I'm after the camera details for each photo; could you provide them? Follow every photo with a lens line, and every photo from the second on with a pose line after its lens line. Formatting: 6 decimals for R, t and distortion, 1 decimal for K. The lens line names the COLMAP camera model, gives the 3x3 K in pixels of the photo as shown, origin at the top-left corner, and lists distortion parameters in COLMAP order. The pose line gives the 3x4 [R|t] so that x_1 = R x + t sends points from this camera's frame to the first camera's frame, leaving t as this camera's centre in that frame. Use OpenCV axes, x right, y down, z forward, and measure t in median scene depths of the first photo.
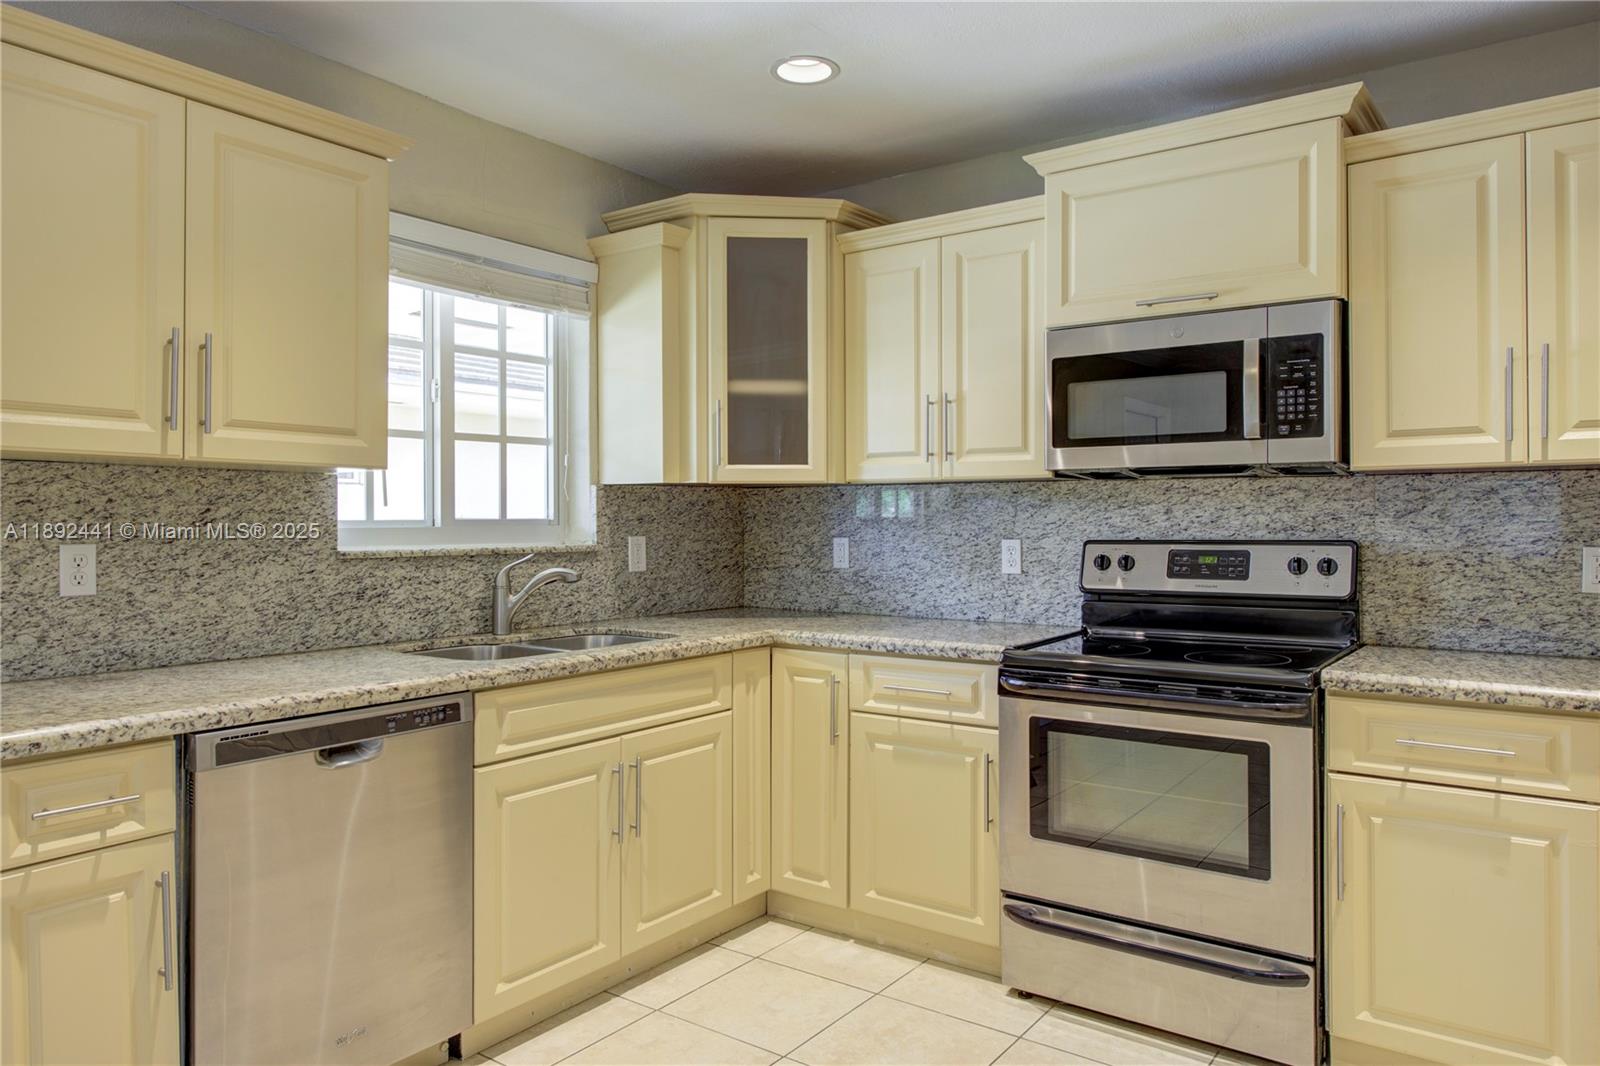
lens RADIAL K [[1067.8, 0, 771.5], [0, 1067.8, 518.5], [0, 0, 1]] dist [-0.000469, -0.001570]
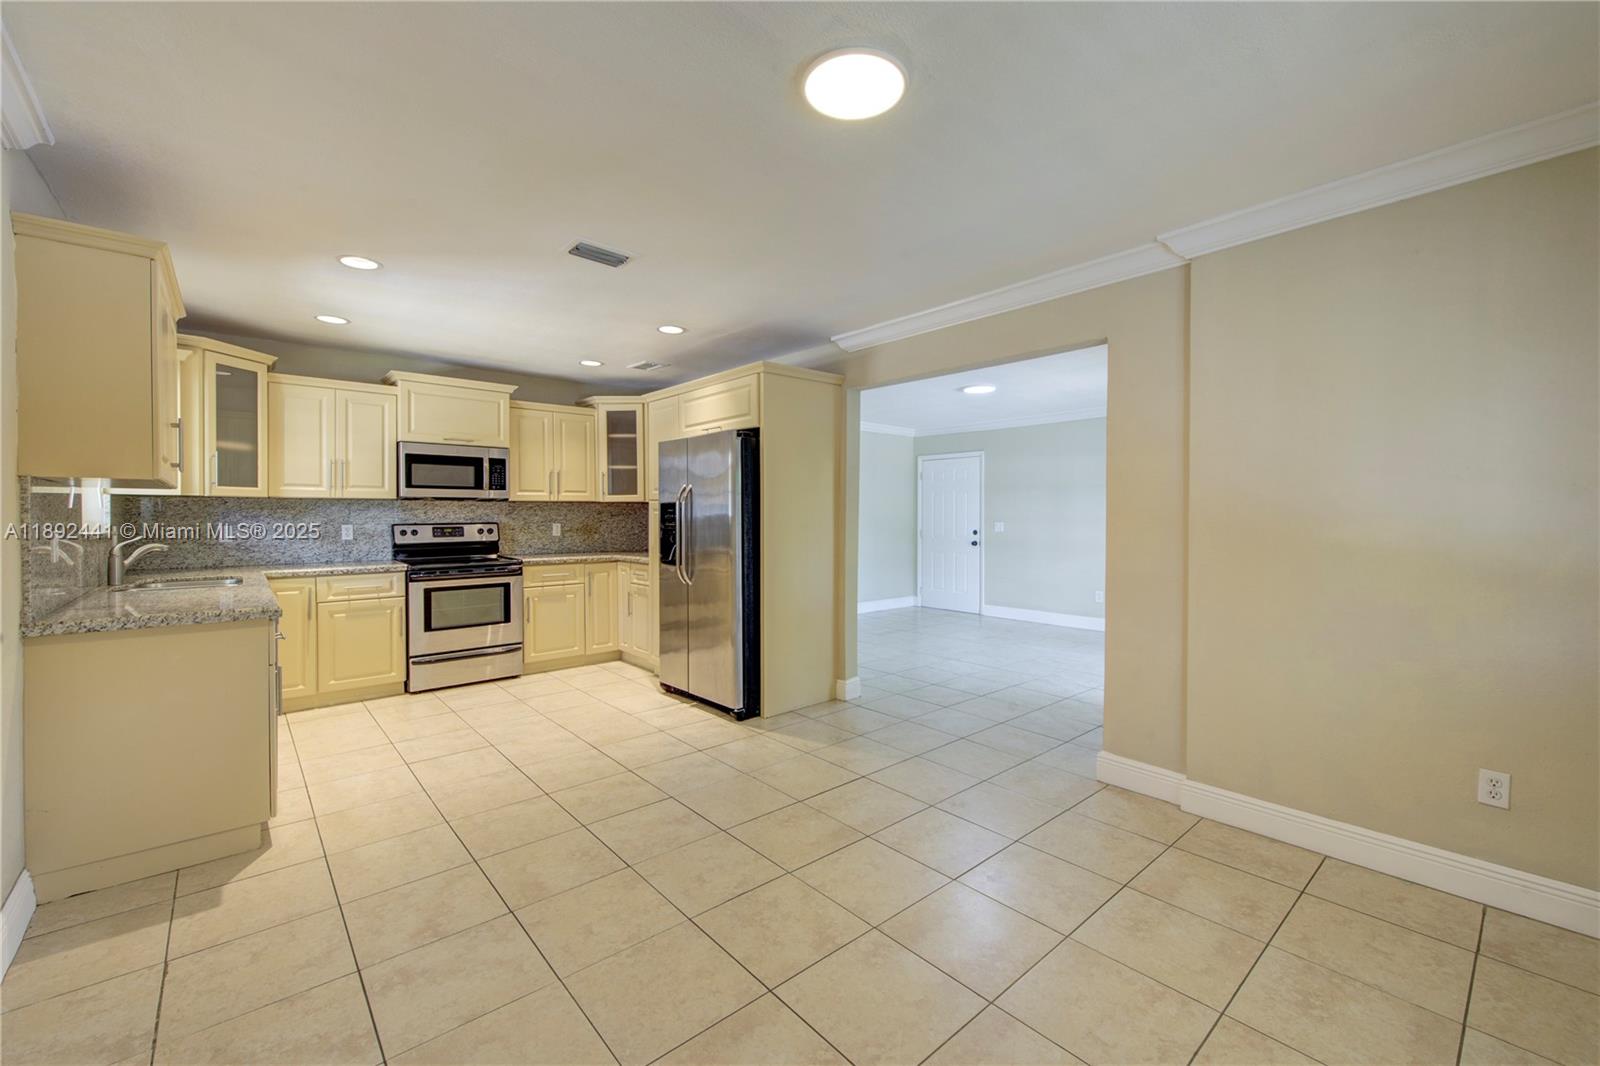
lens RADIAL K [[656.1, 0, 796.0], [0, 656.1, 523.8], [0, 0, 1]] dist [0.001267, -0.004035]
pose [[0.220338, -0.011973, 0.975350, -1.075845], [-0.002036, 0.999917, 0.012735, -0.001782], [-0.975422, -0.004792, 0.220295, -0.266929]]
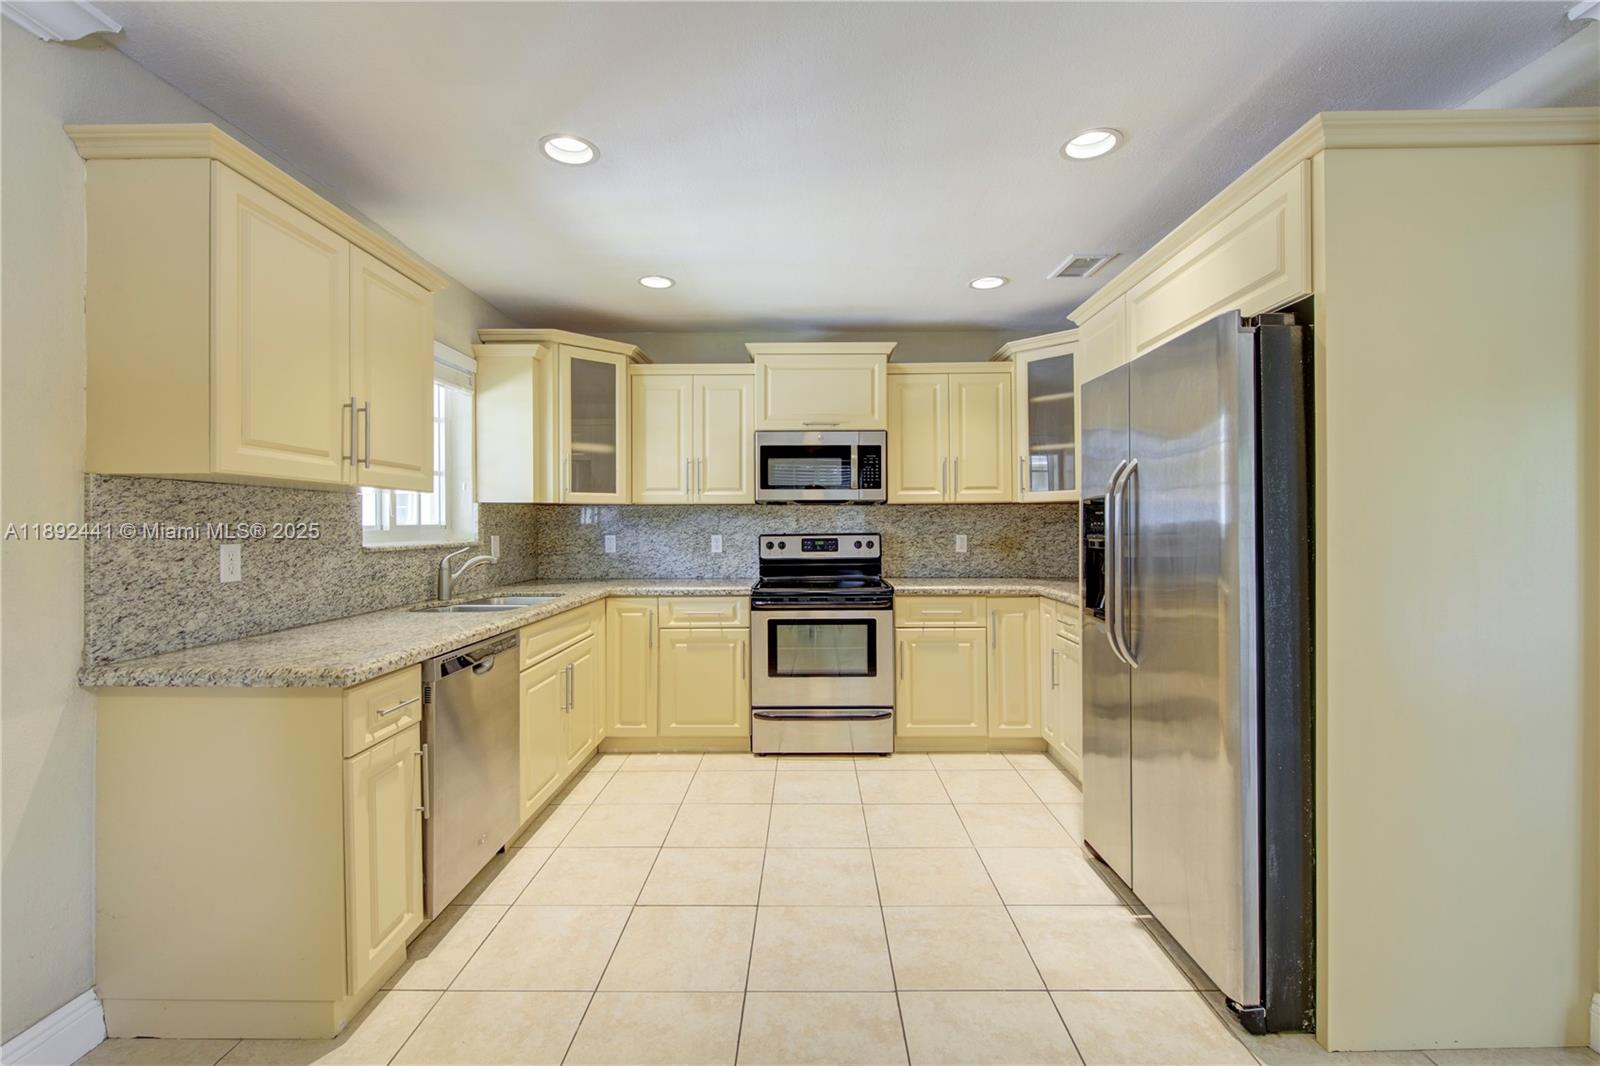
lens RADIAL K [[685.6, 0, 798.7], [0, 685.6, 524.4], [0, 0, 1]] dist [-0.001182, -0.000530]
pose [[0.809321, -0.002060, 0.587363, -0.448836], [0.001528, 0.999998, 0.001402, -0.000703], [-0.587364, -0.000237, 0.809323, -0.102947]]
